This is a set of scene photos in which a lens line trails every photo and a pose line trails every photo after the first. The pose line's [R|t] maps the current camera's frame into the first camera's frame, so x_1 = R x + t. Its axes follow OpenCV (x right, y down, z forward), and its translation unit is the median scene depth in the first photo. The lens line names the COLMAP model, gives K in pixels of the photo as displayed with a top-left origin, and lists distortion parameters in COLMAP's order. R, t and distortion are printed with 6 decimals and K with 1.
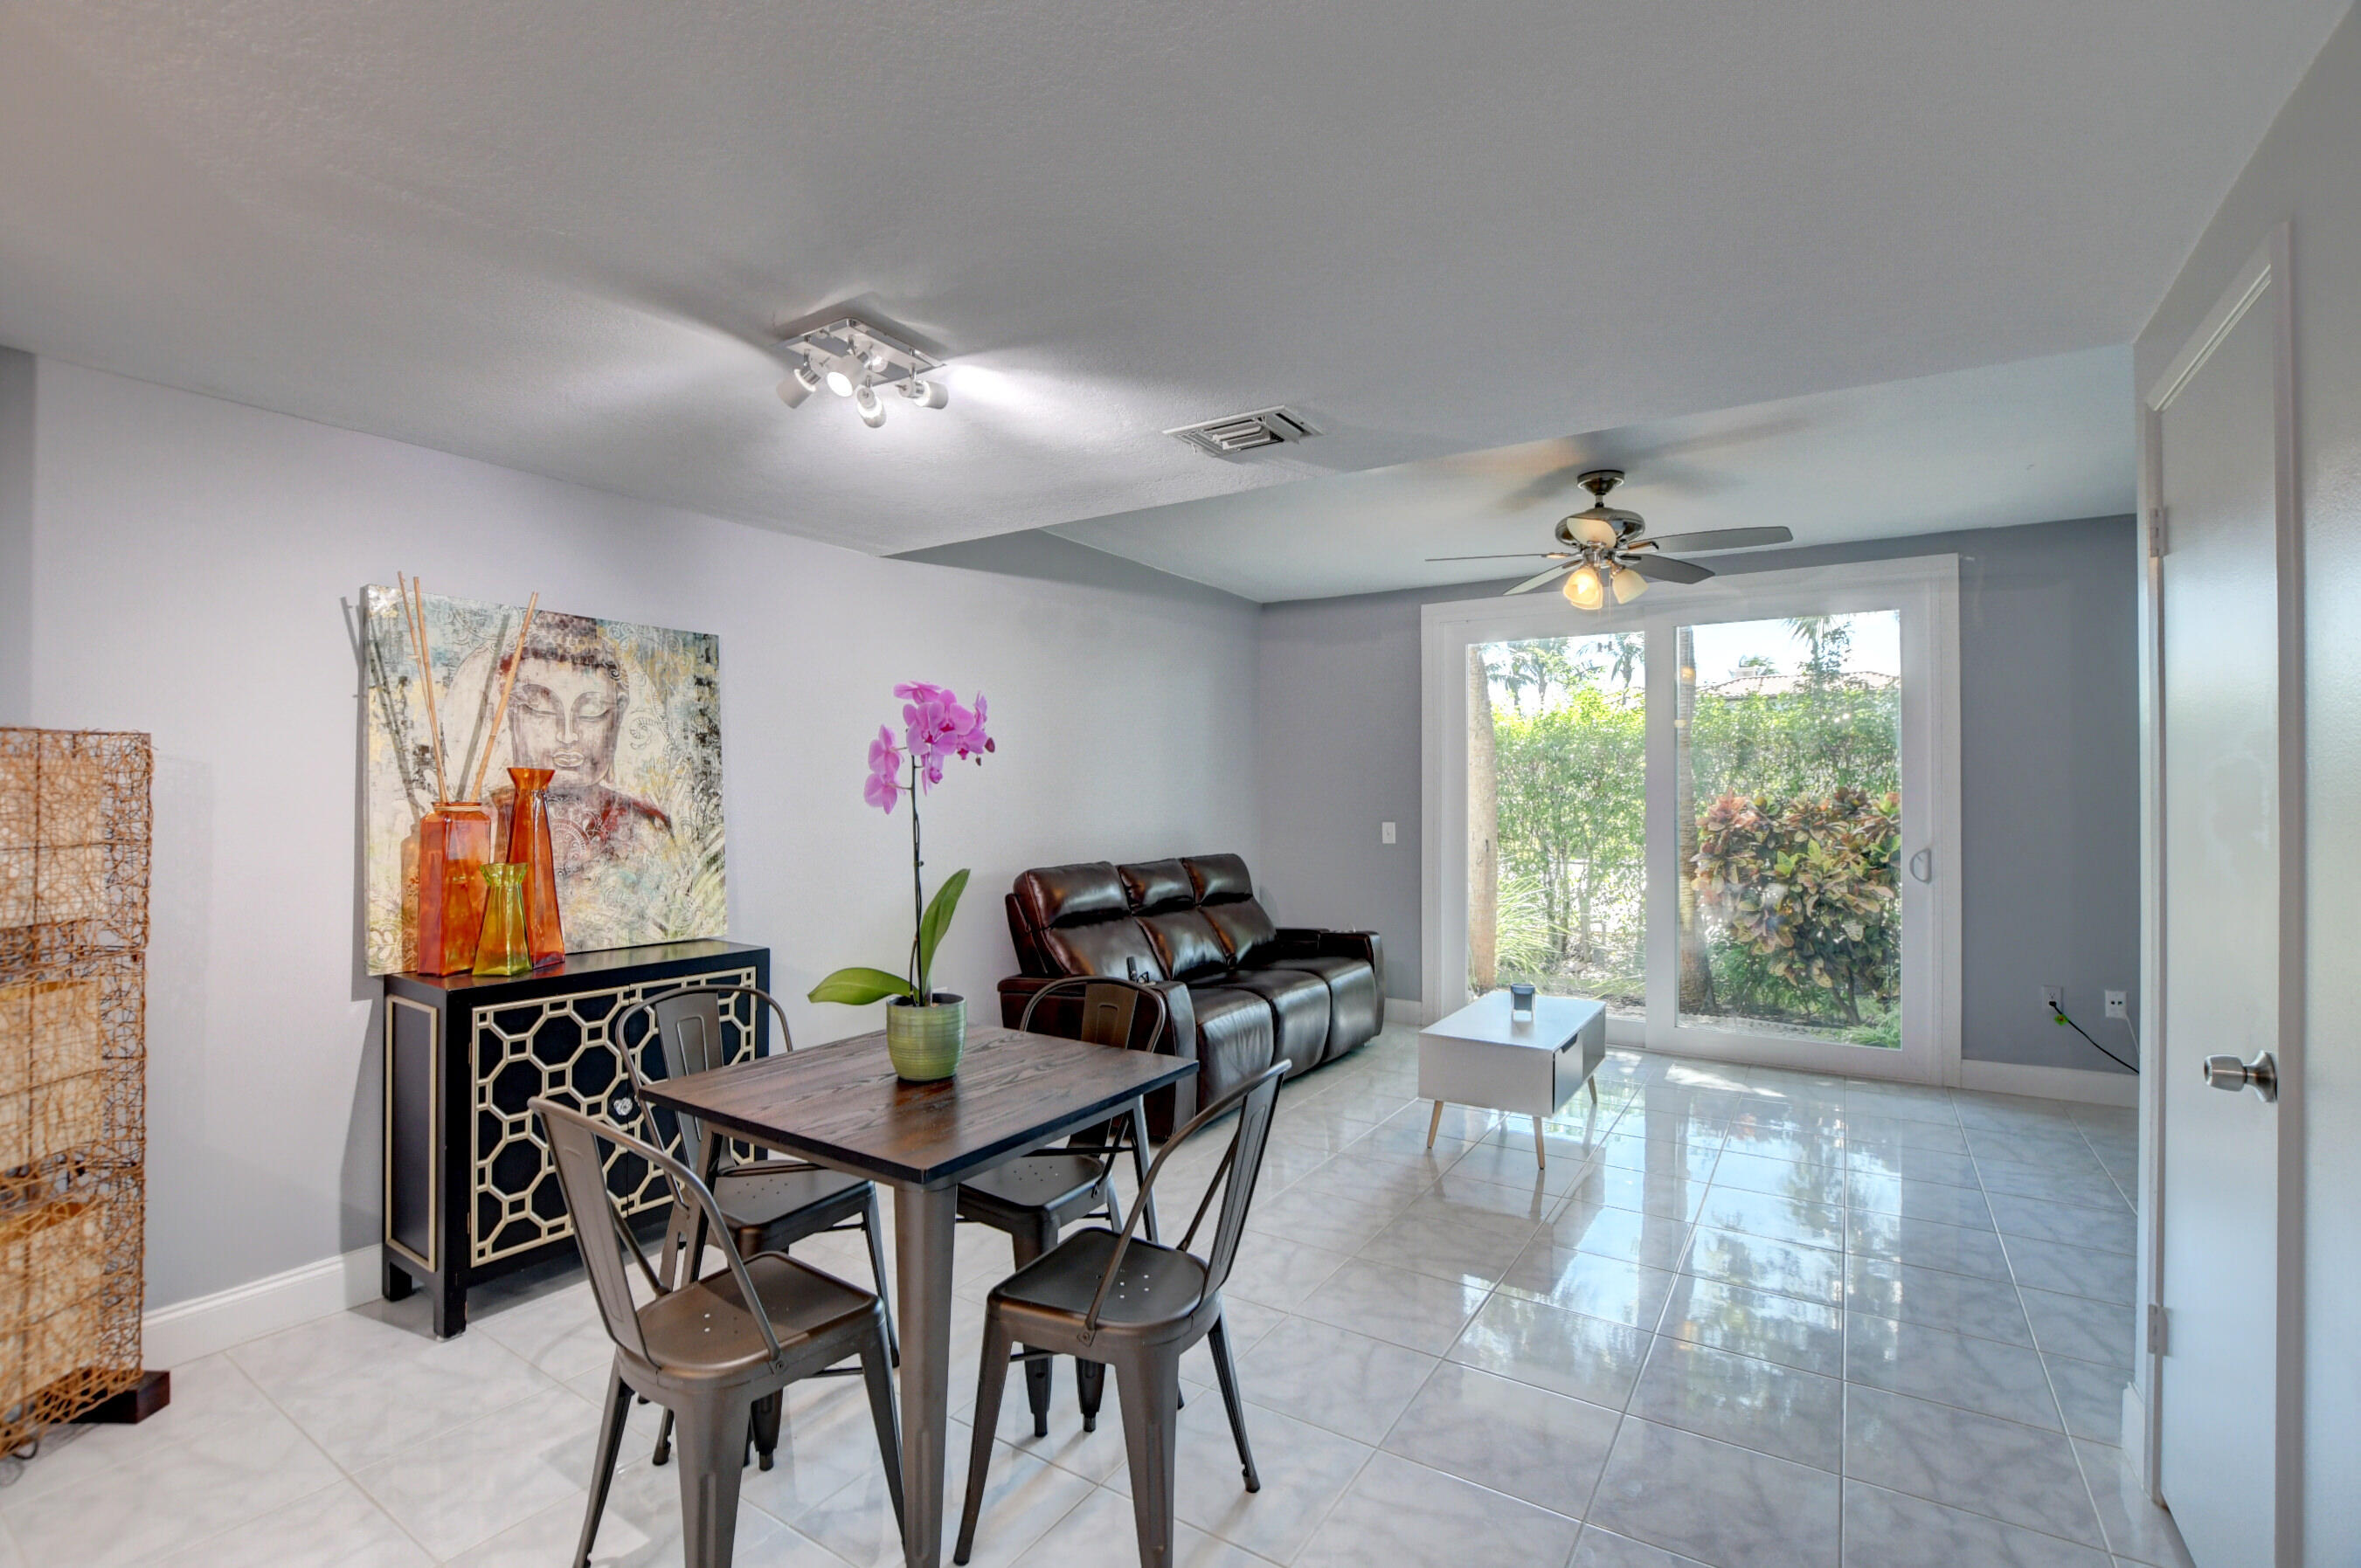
lens RADIAL K [[1036.6, 0, 1176.2], [0, 1036.6, 791.1], [0, 0, 1]] dist [-0.026378, -0.000445]
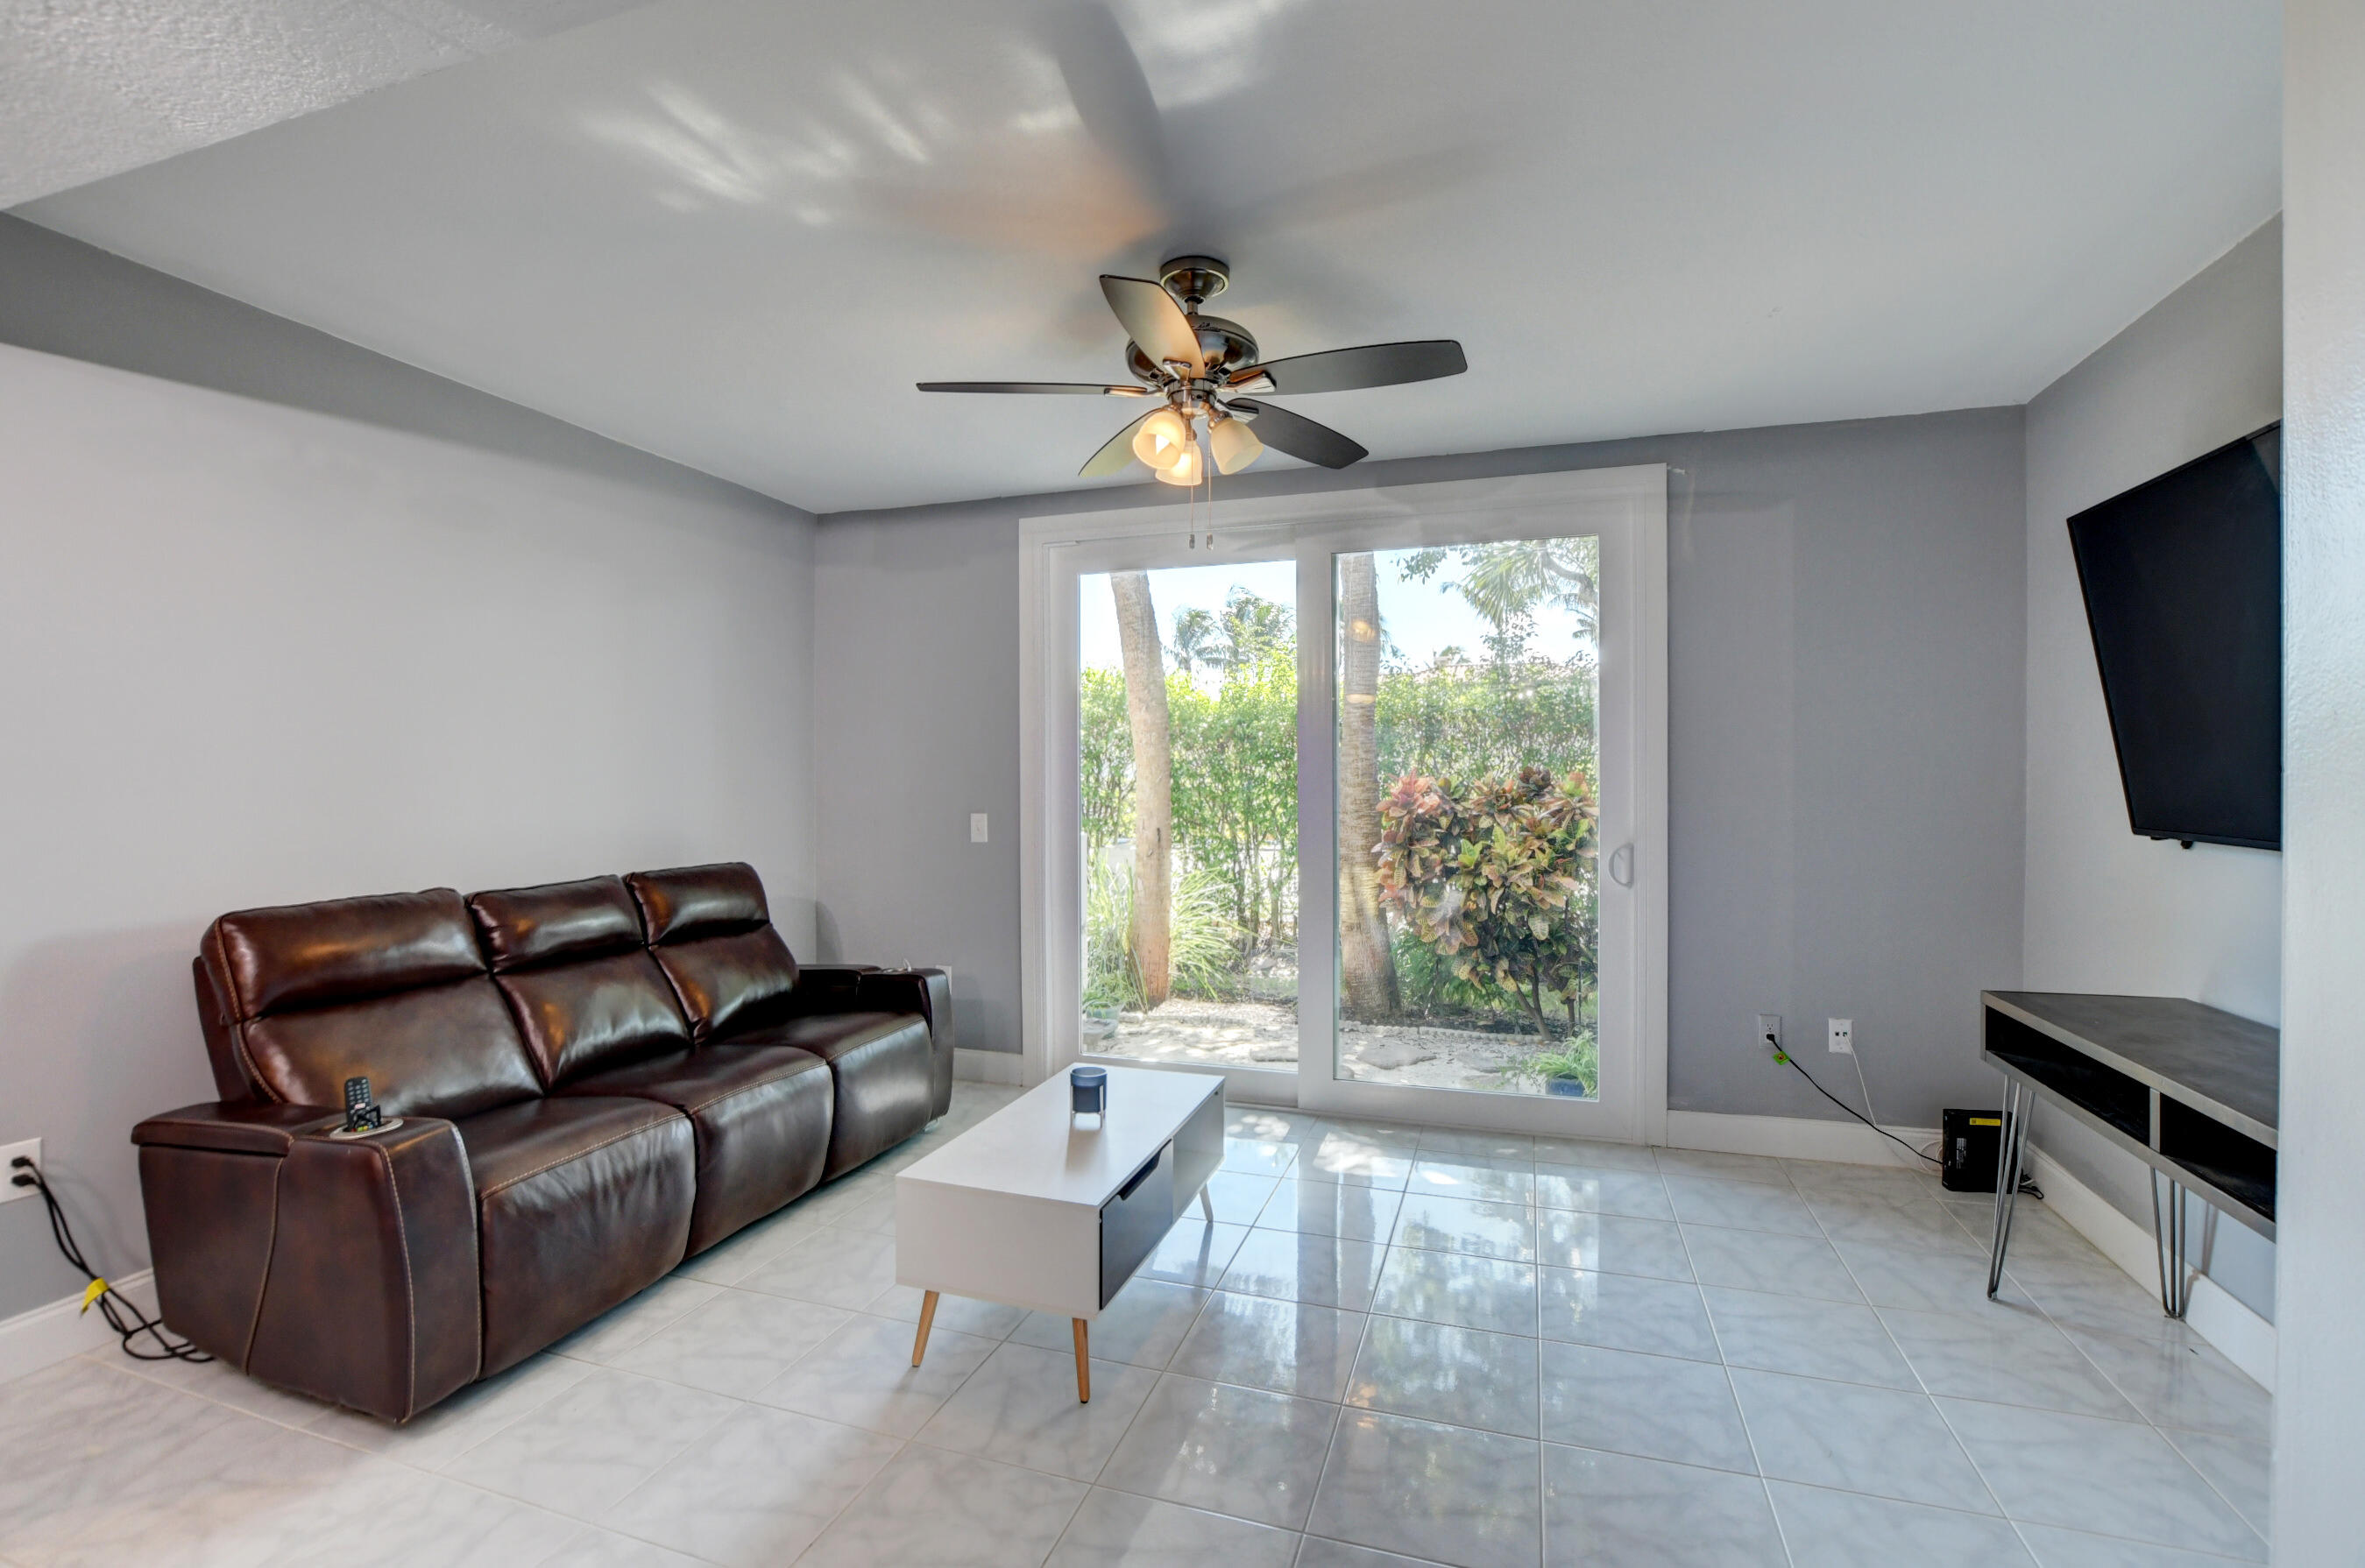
lens RADIAL K [[1038.3, 0, 1178.2], [0, 1038.3, 791.1], [0, 0, 1]] dist [-0.026378, -0.000445]
pose [[0.967592, -0.007443, 0.252408, 0.159856], [0.003250, 0.999850, 0.017025, 0.001705], [-0.252496, -0.015653, 0.967471, 0.255417]]
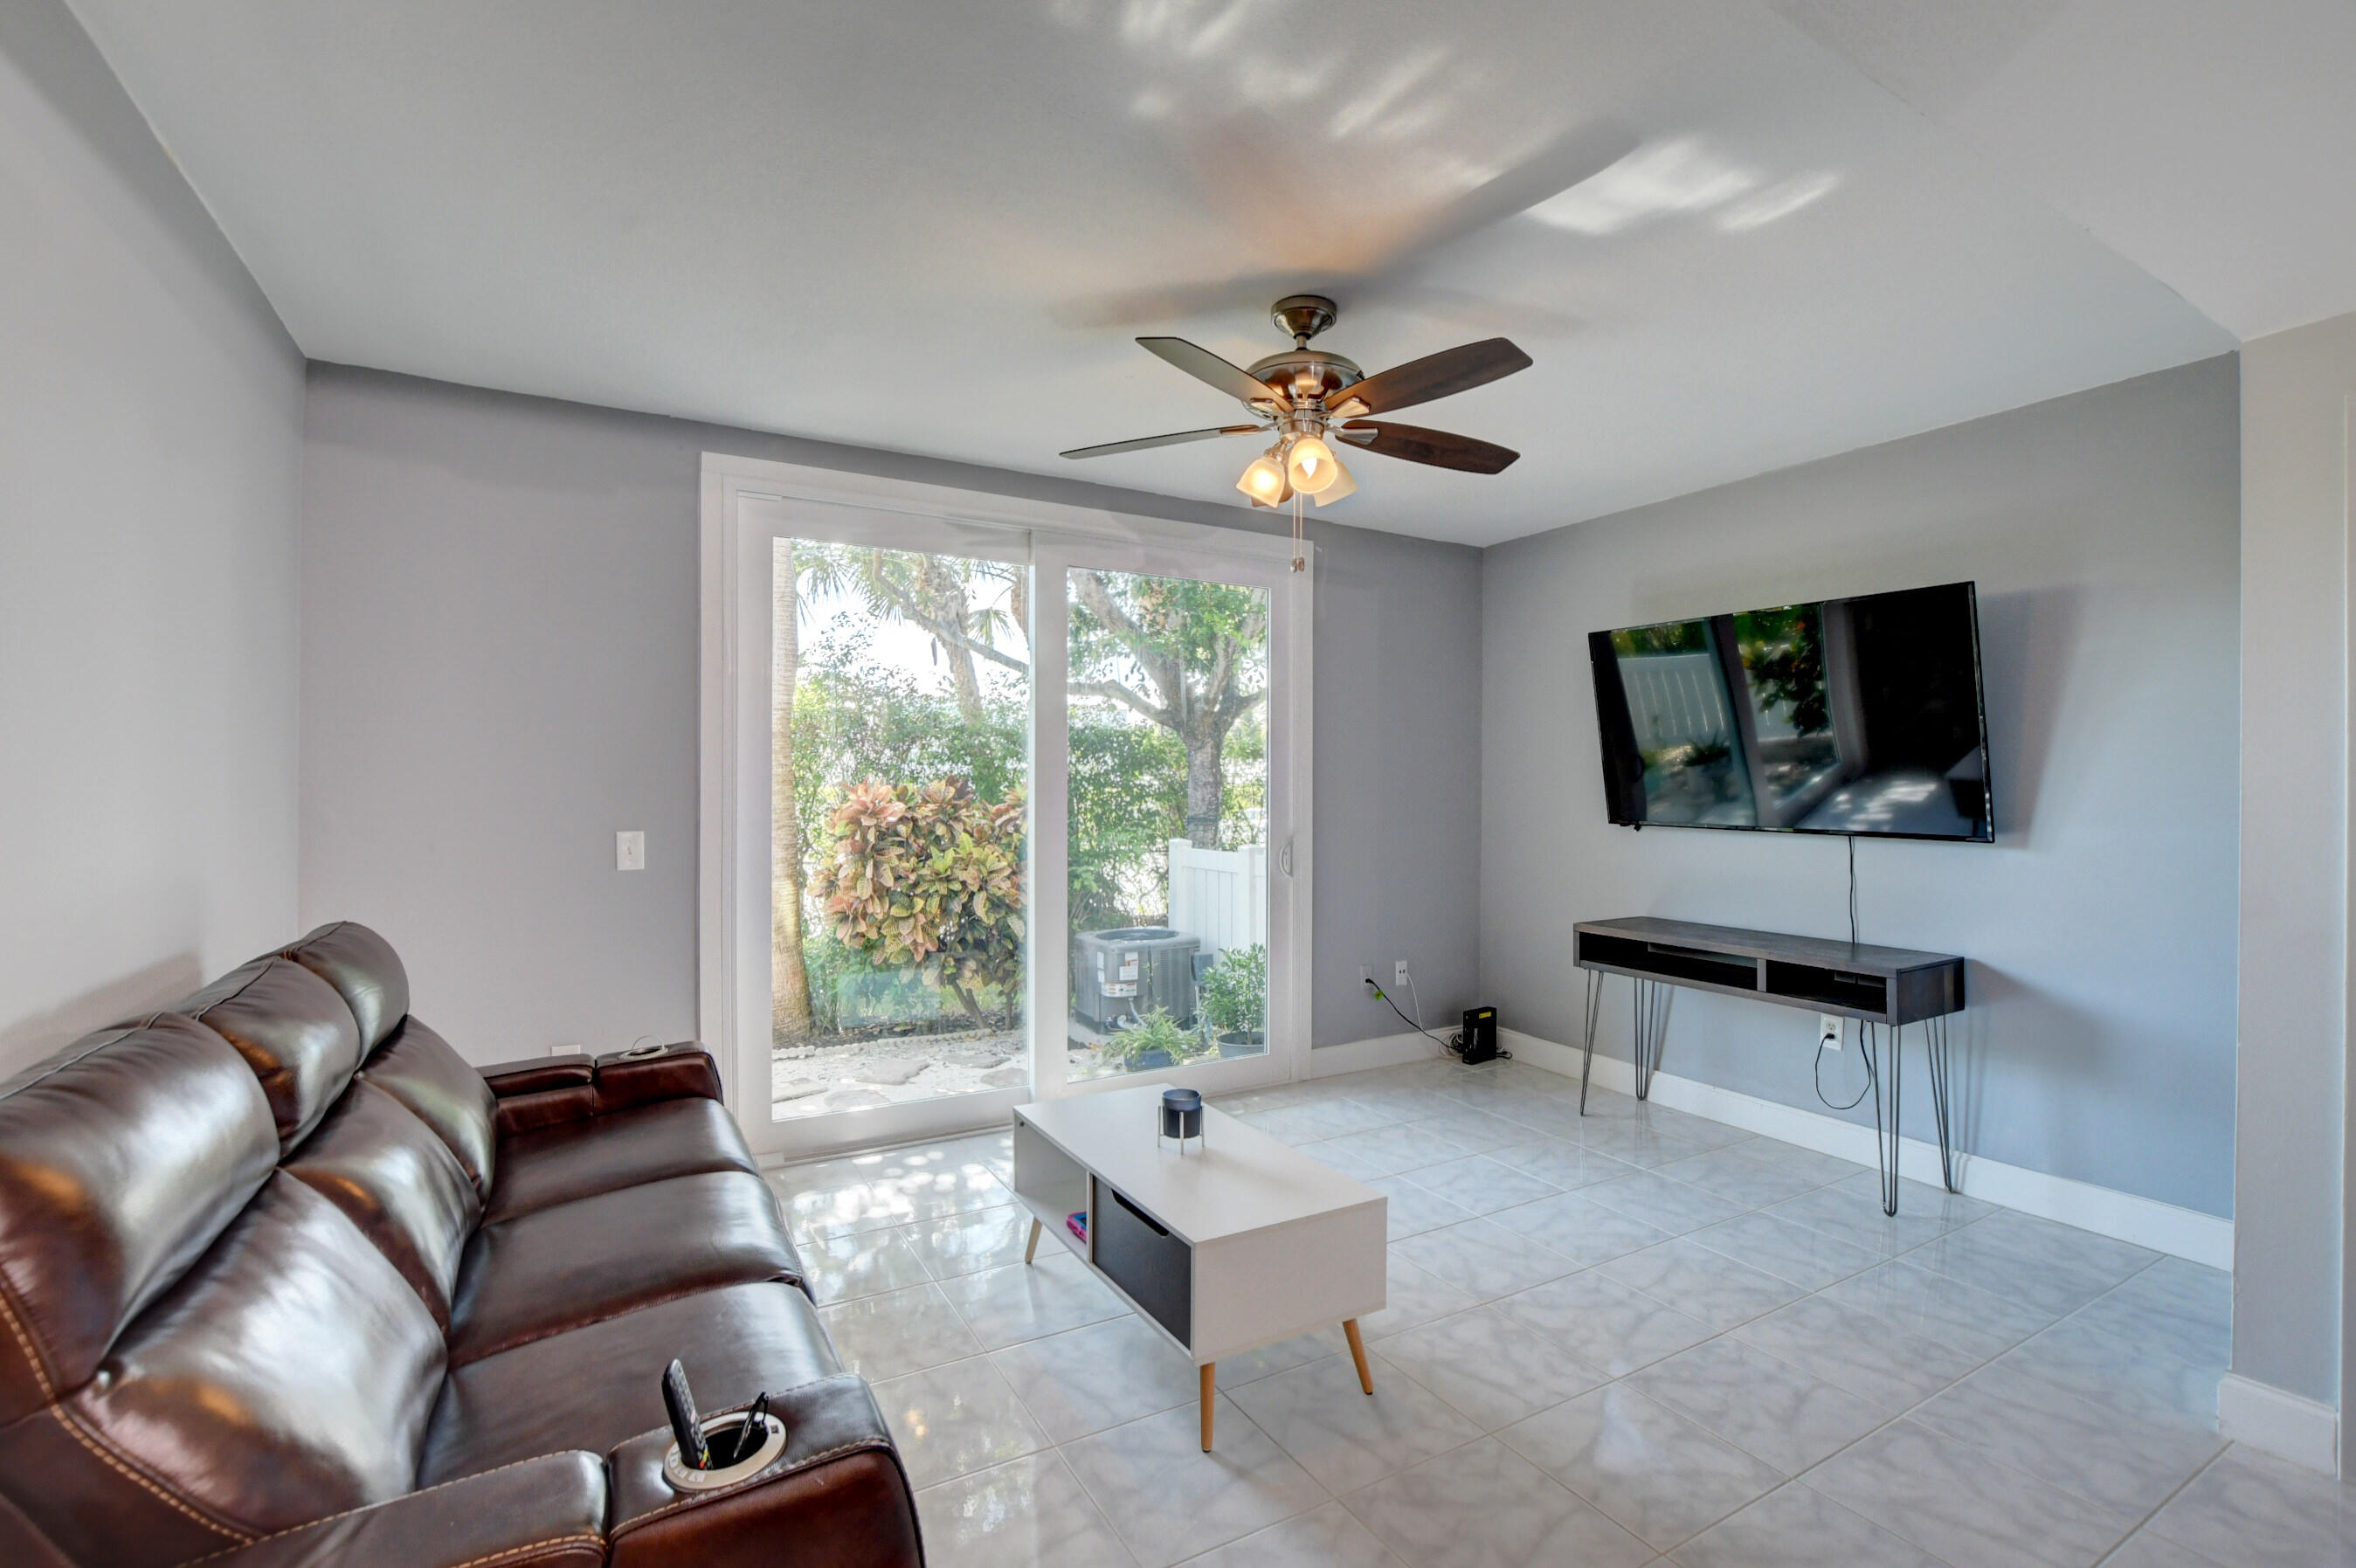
lens RADIAL K [[1034.5, 0, 1173.7], [0, 1034.5, 791.1], [0, 0, 1]] dist [-0.026378, -0.000445]
pose [[0.464799, -0.003965, 0.885407, -0.146083], [-0.007593, 0.999935, 0.008464, 0.001529], [-0.885384, -0.010657, 0.464739, 0.504494]]
